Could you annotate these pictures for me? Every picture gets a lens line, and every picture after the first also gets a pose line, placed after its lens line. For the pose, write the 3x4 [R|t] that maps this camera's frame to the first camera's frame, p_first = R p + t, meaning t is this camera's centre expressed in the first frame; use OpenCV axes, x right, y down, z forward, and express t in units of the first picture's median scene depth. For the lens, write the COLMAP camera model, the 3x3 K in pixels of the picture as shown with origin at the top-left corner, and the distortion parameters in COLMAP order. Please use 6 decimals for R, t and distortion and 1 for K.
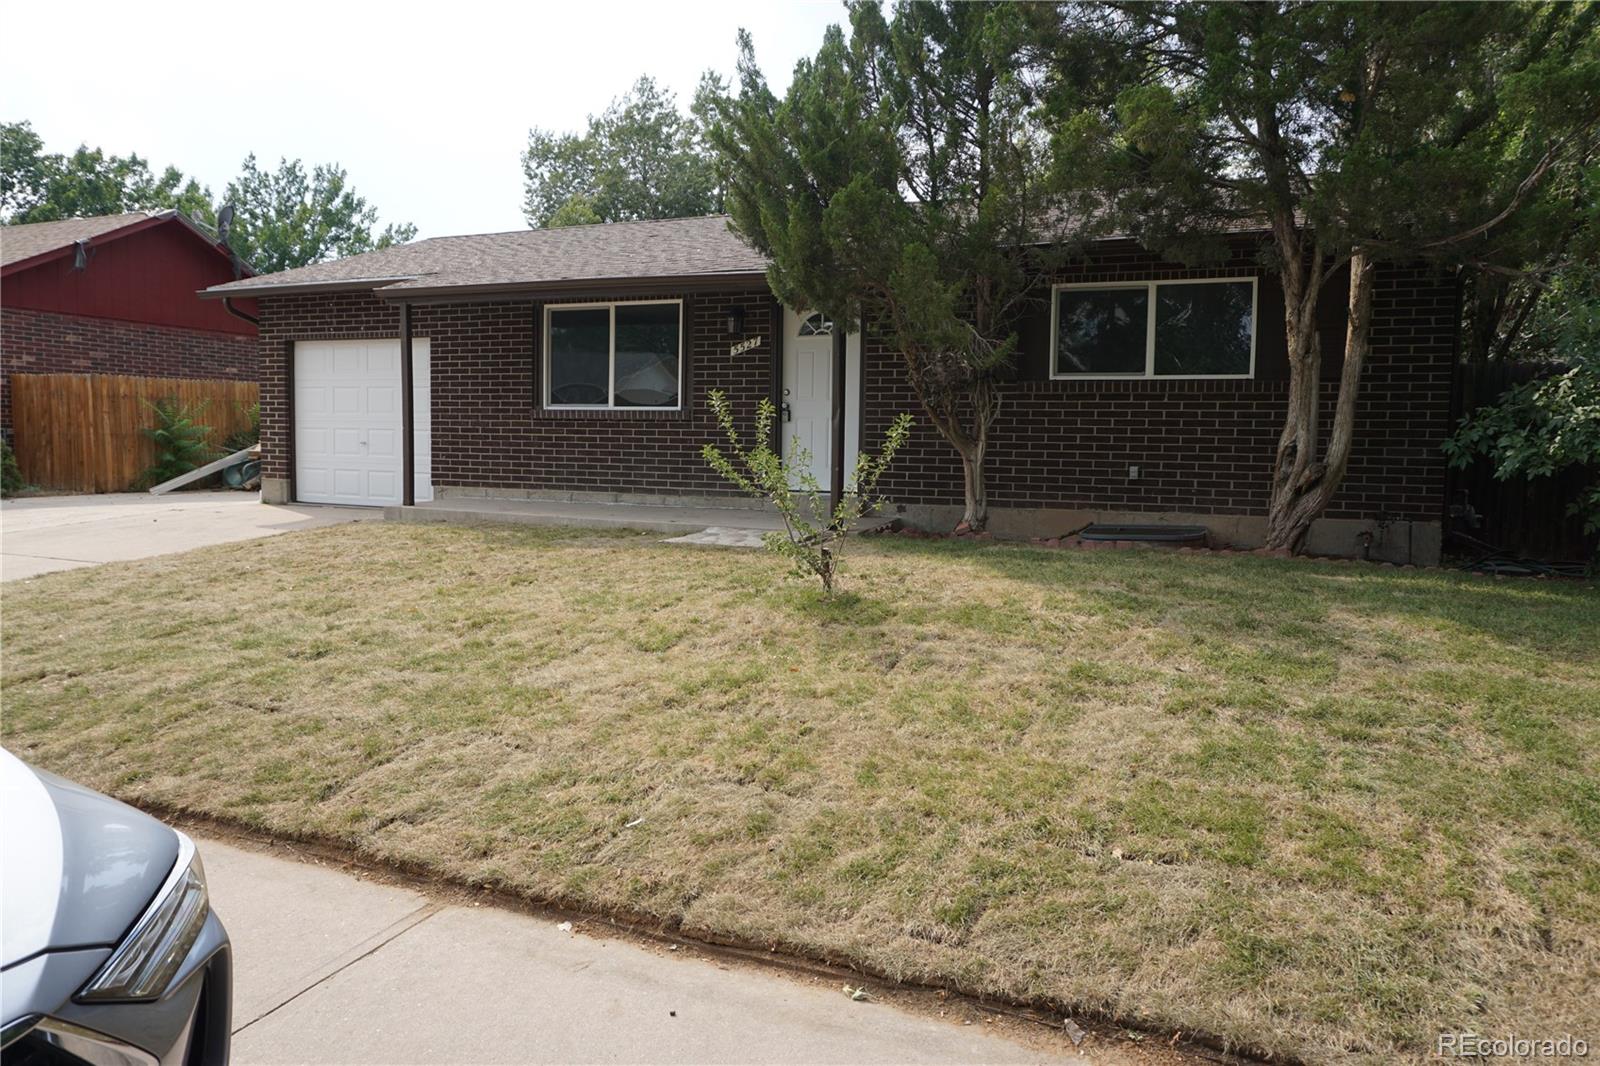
lens RADIAL K [[1080.8, 0, 791.8], [0, 1080.8, 530.9], [0, 0, 1]] dist [-0.056303, 0.003841]
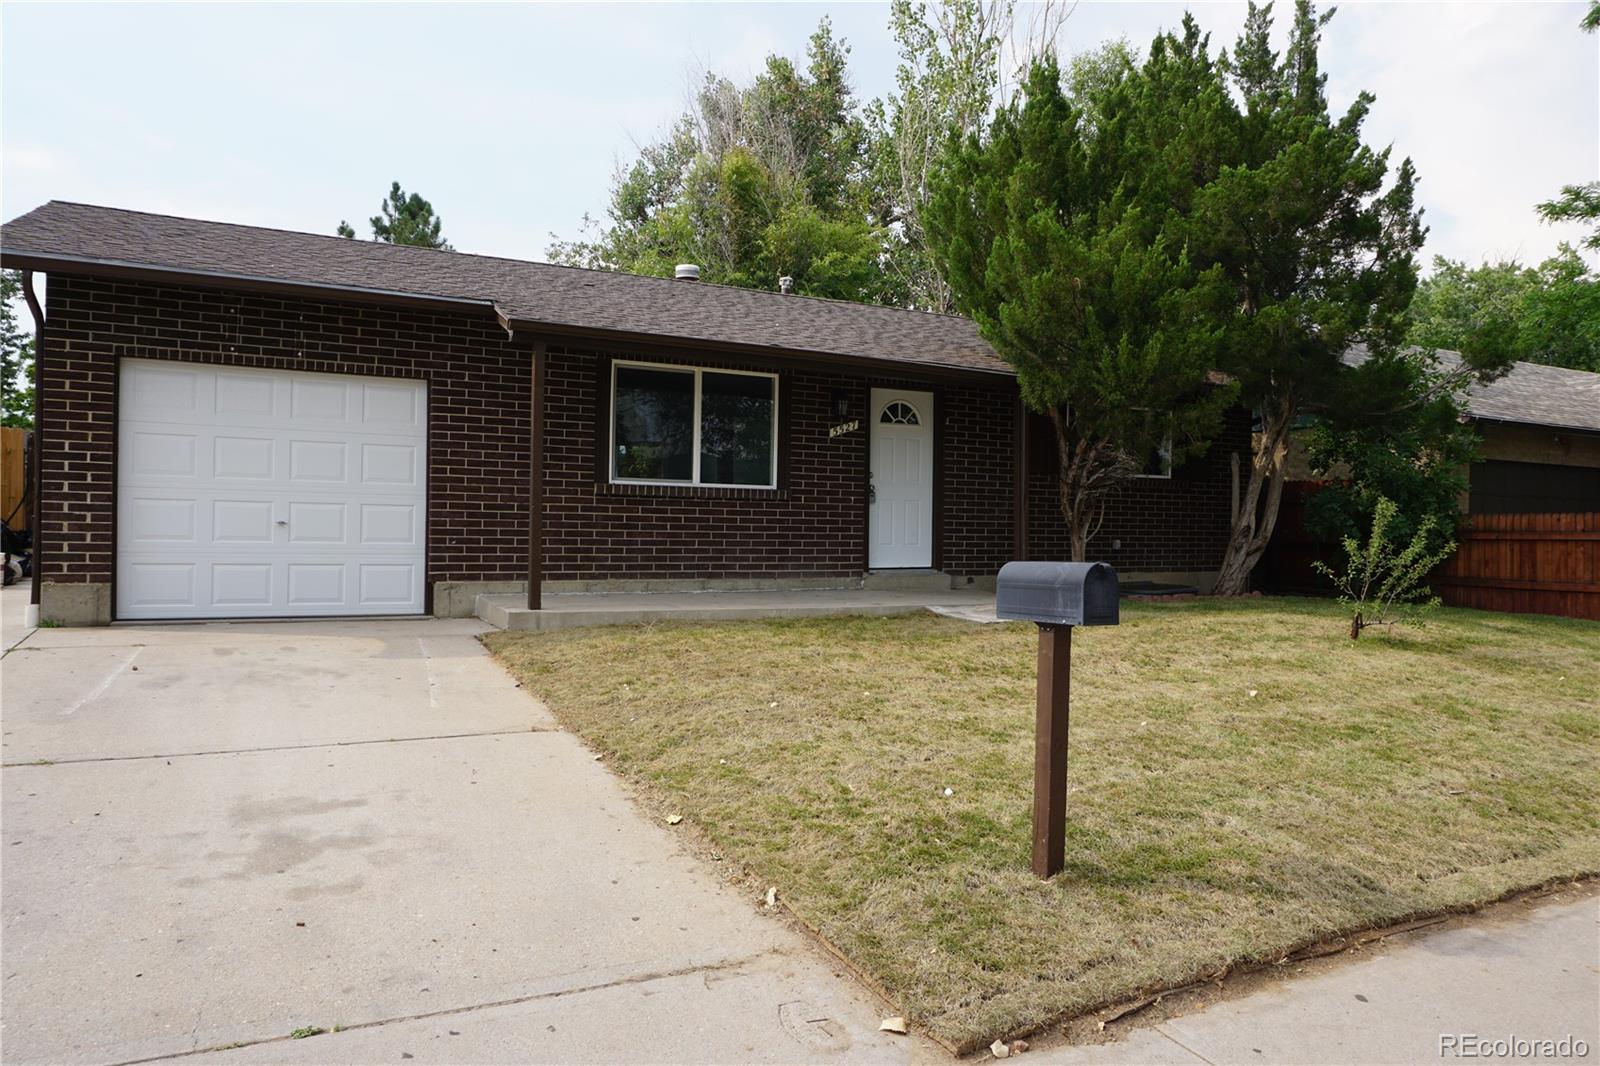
lens RADIAL K [[1080.8, 0, 791.8], [0, 1080.8, 530.9], [0, 0, 1]] dist [-0.056303, 0.003841]
pose [[0.624187, -0.014715, 0.781136, -0.825370], [0.055218, 0.998153, -0.025320, -0.049043], [-0.779321, 0.058937, 0.623847, 0.386480]]
